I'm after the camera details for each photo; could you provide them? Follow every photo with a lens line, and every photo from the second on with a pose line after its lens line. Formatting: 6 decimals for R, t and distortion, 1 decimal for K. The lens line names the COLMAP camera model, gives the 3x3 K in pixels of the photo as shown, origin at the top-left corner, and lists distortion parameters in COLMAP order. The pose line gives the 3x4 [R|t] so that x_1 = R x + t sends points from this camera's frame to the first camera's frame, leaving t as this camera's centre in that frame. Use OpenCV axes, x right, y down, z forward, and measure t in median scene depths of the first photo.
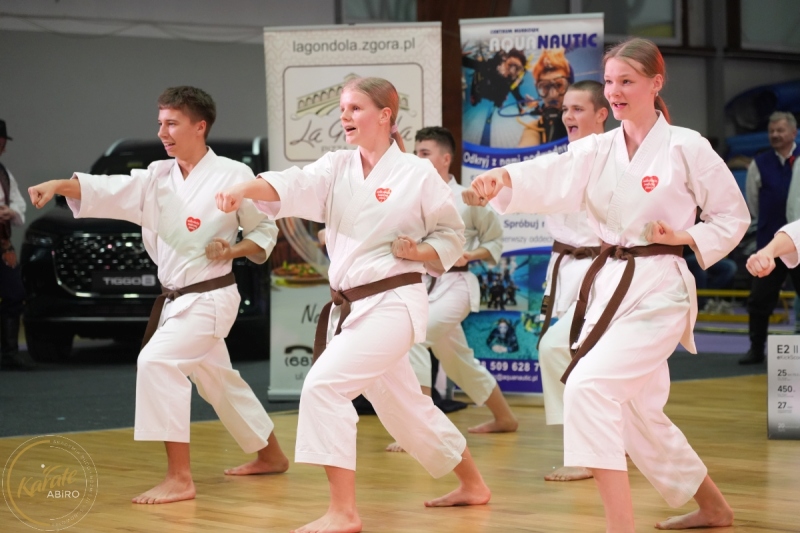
lens RADIAL K [[2366.0, 0, 404.6], [0, 2366.0, 267.5], [0, 0, 1]] dist [-0.050410, 0.000000]
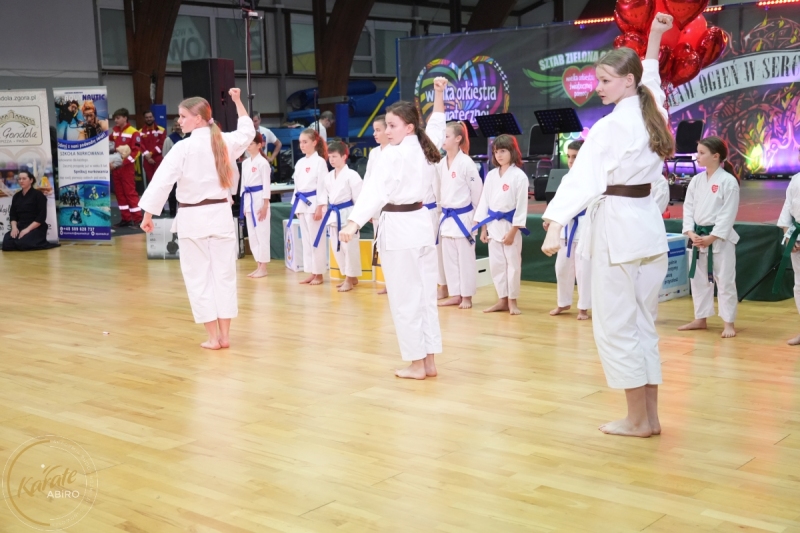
lens RADIAL K [[1057.4, 0, 397.6], [0, 1057.4, 263.8], [0, 0, 1]] dist [0.036021, 0.000000]
pose [[0.990628, -0.033375, 0.132447, 0.224690], [0.019360, 0.994207, 0.105726, -0.033005], [-0.135208, -0.102171, 0.985535, -0.149879]]
